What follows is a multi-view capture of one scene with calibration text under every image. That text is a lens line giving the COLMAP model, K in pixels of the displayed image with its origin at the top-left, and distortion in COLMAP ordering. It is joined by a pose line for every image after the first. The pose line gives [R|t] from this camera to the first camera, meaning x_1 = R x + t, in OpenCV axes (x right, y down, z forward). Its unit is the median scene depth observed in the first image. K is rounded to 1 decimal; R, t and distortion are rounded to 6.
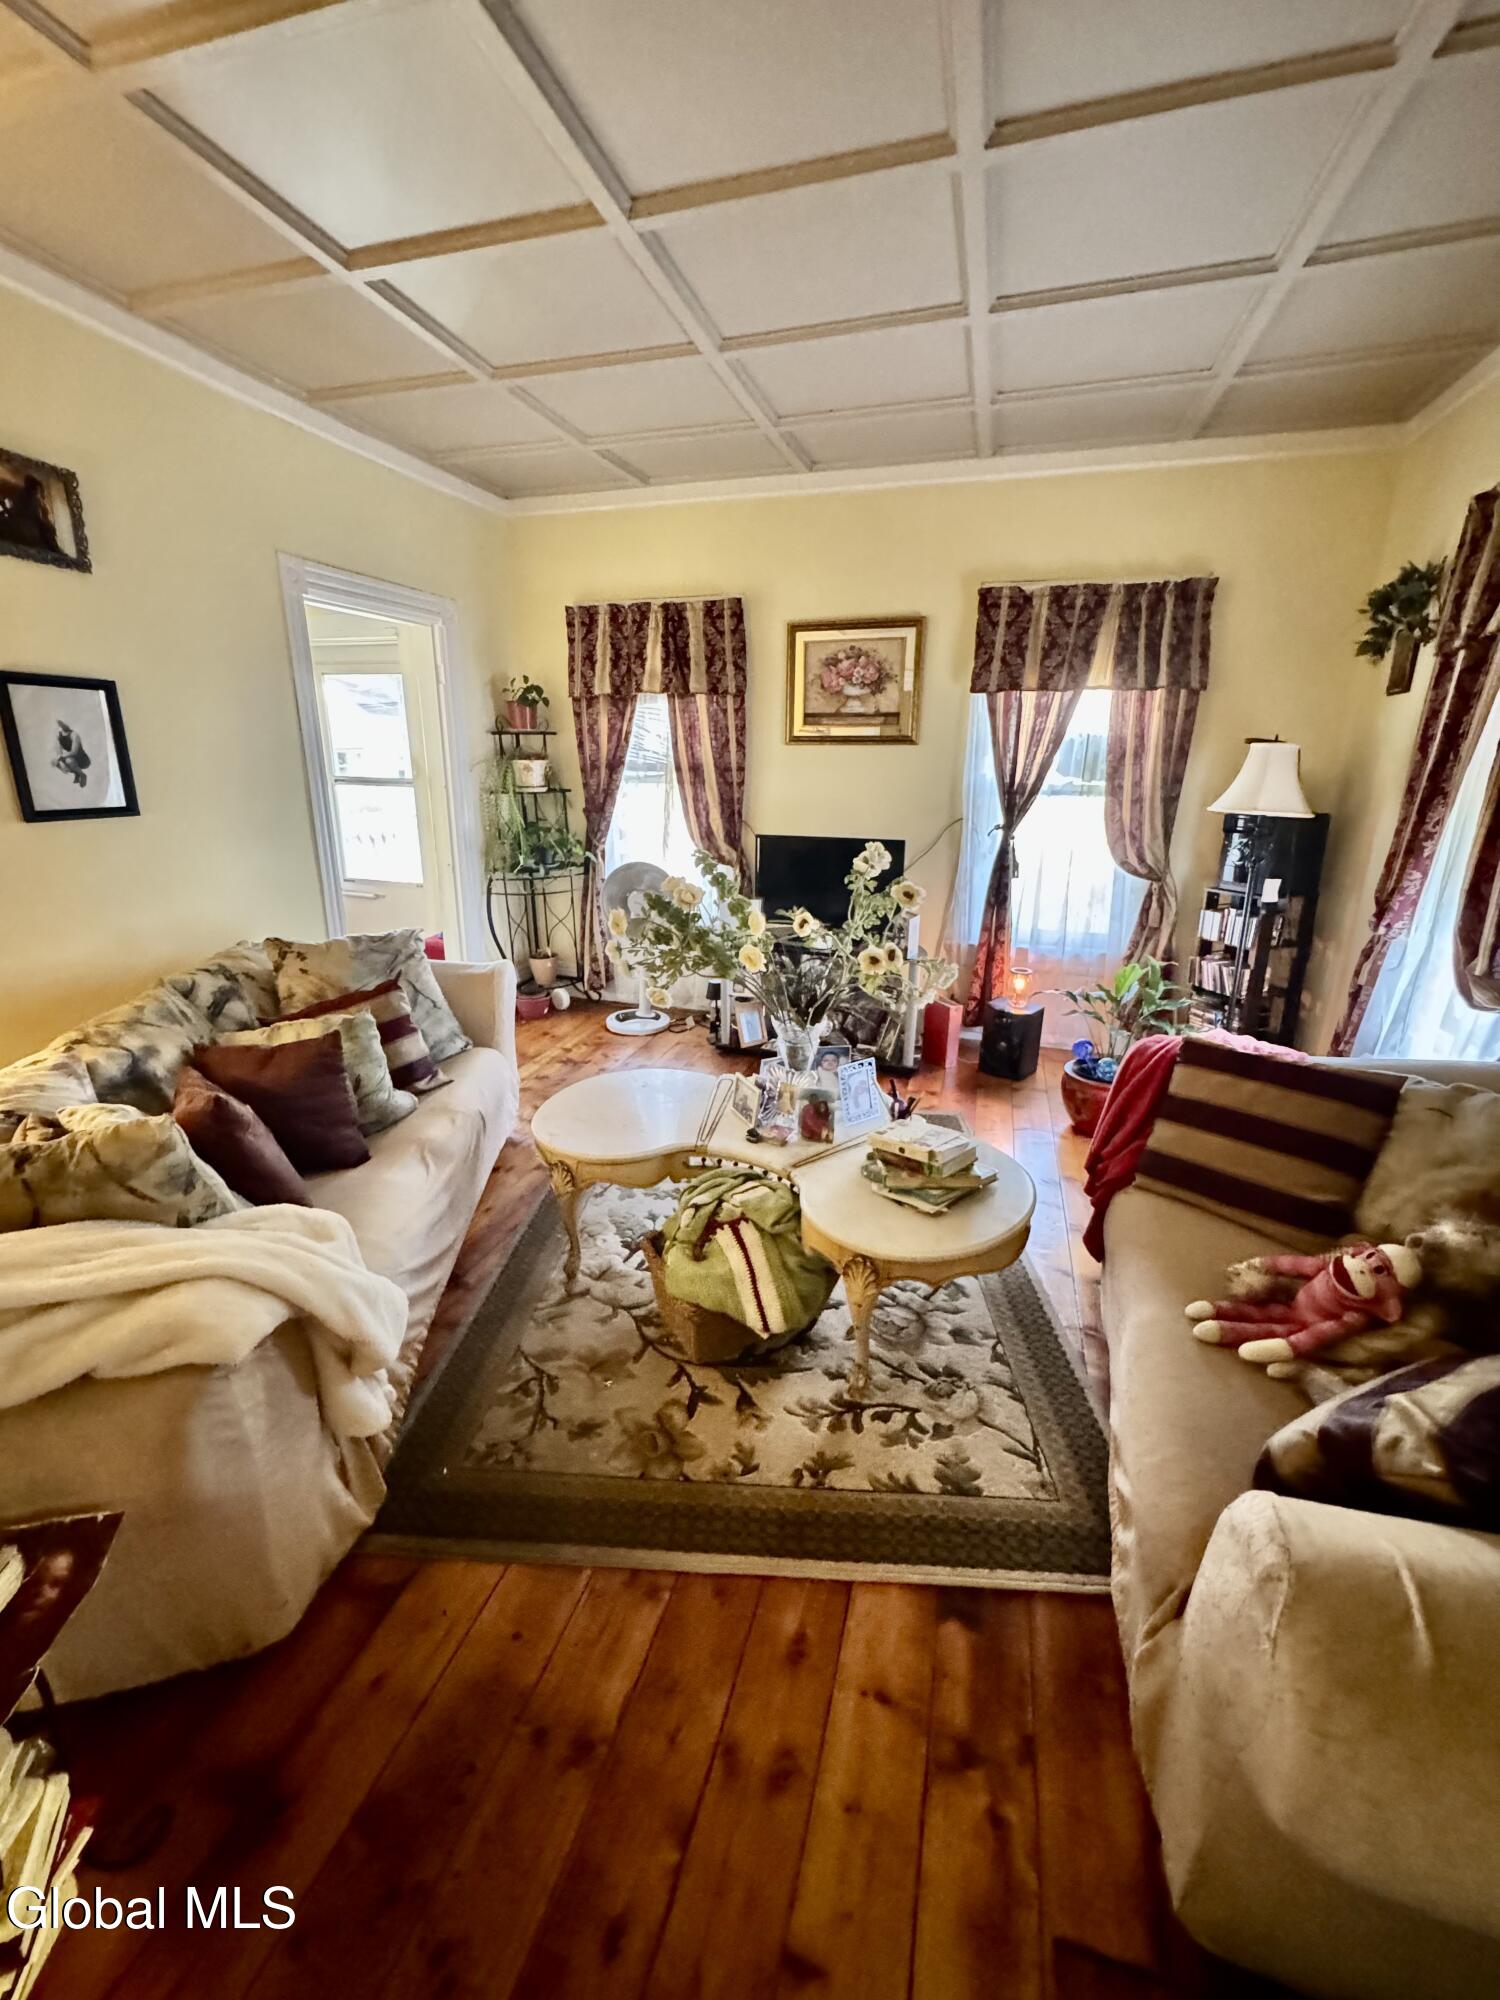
lens RADIAL K [[800.5, 0, 752.0], [0, 800.5, 1006.0], [0, 0, 1]] dist [-0.006907, 0.000100]
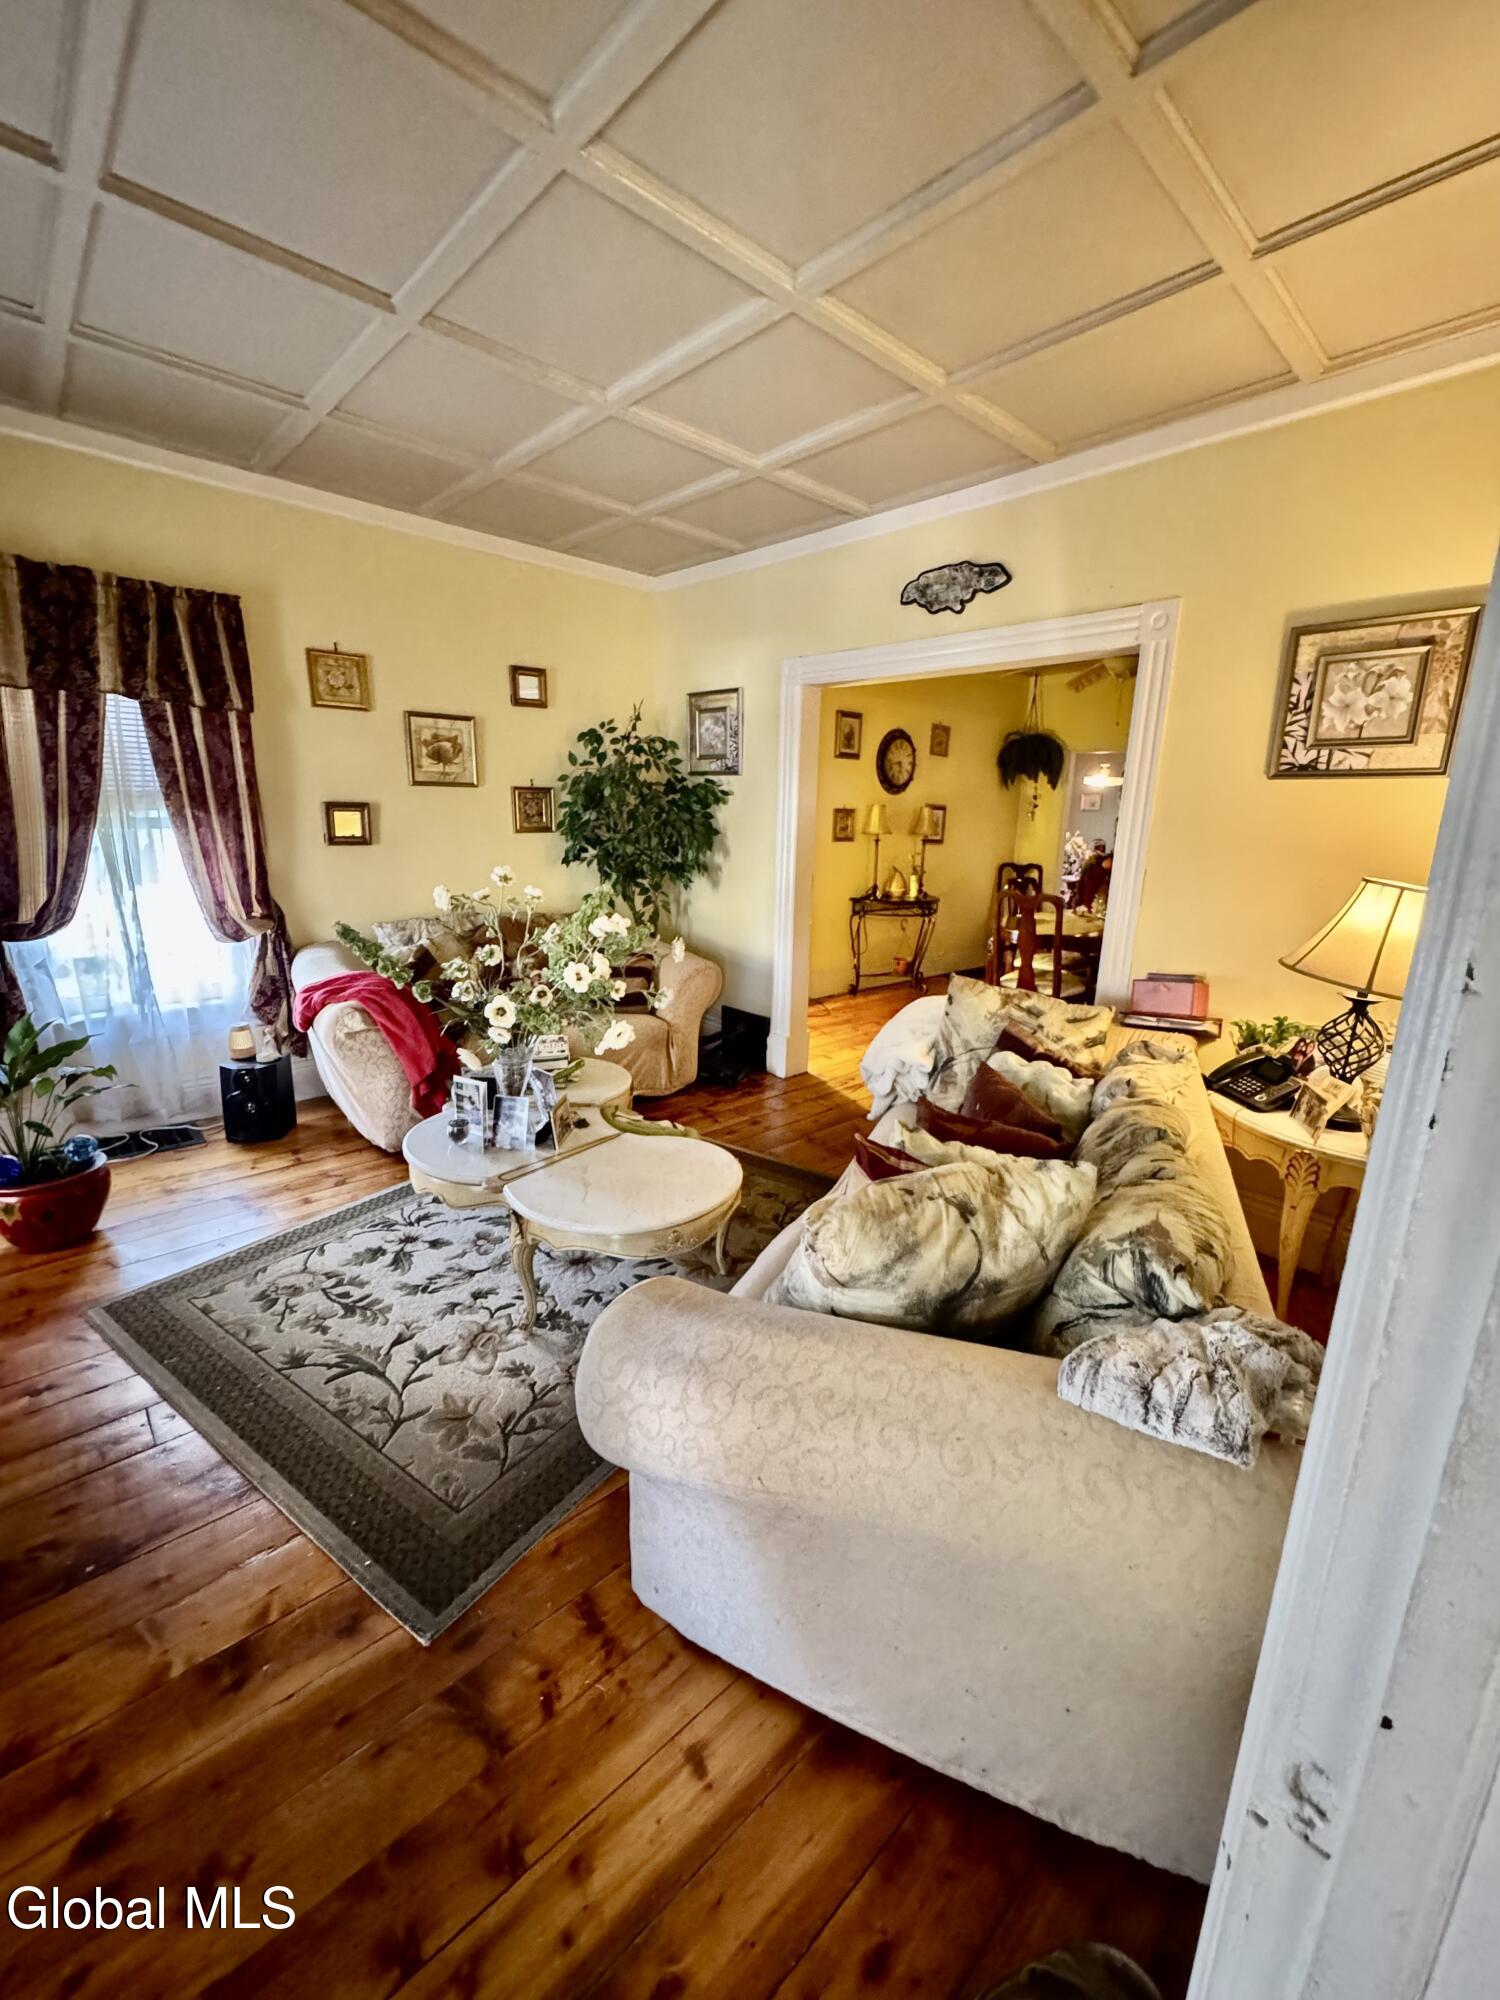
lens RADIAL K [[800.5, 0, 749.0], [0, 800.5, 1002.7], [0, 0, 1]] dist [-0.006907, 0.000100]
pose [[-0.861856, -0.152302, 0.483744, -1.015588], [0.109884, 0.875105, 0.471292, -0.470020], [-0.495106, 0.459342, -0.737479, 1.492338]]
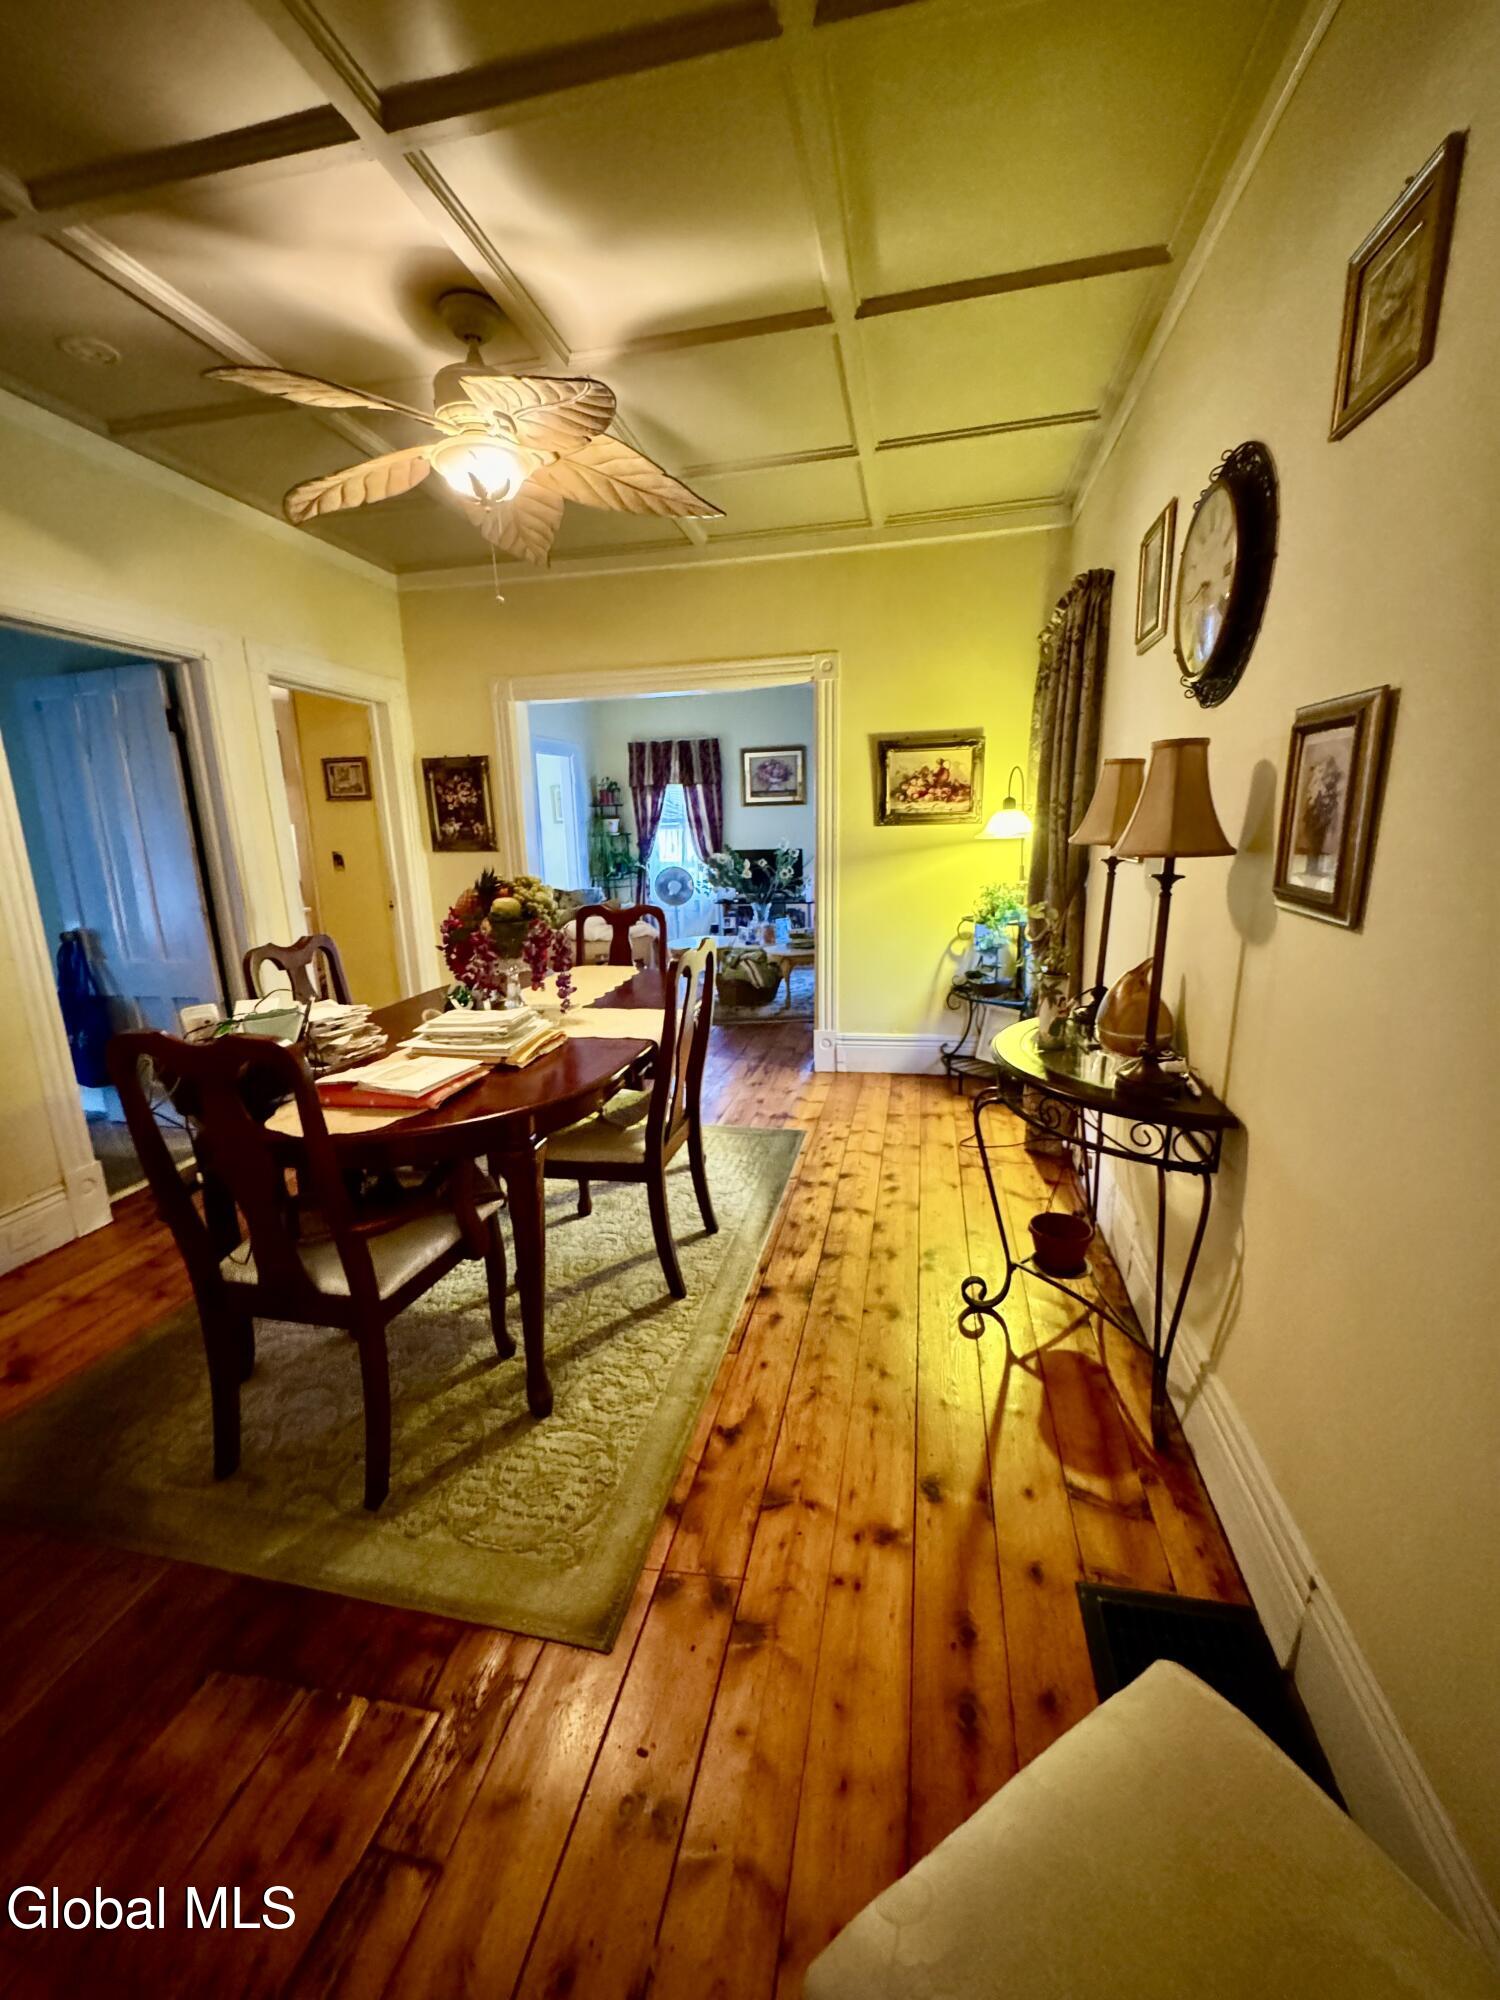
lens RADIAL K [[800.5, 0, 746.4], [0, 800.5, 997.4], [0, 0, 1]] dist [-0.006907, 0.000100]
pose [[0.996302, -0.054925, 0.066071, -0.105981], [0.059386, 0.995946, -0.067565, 0.285312], [-0.062092, 0.071239, 0.995525, -0.961356]]
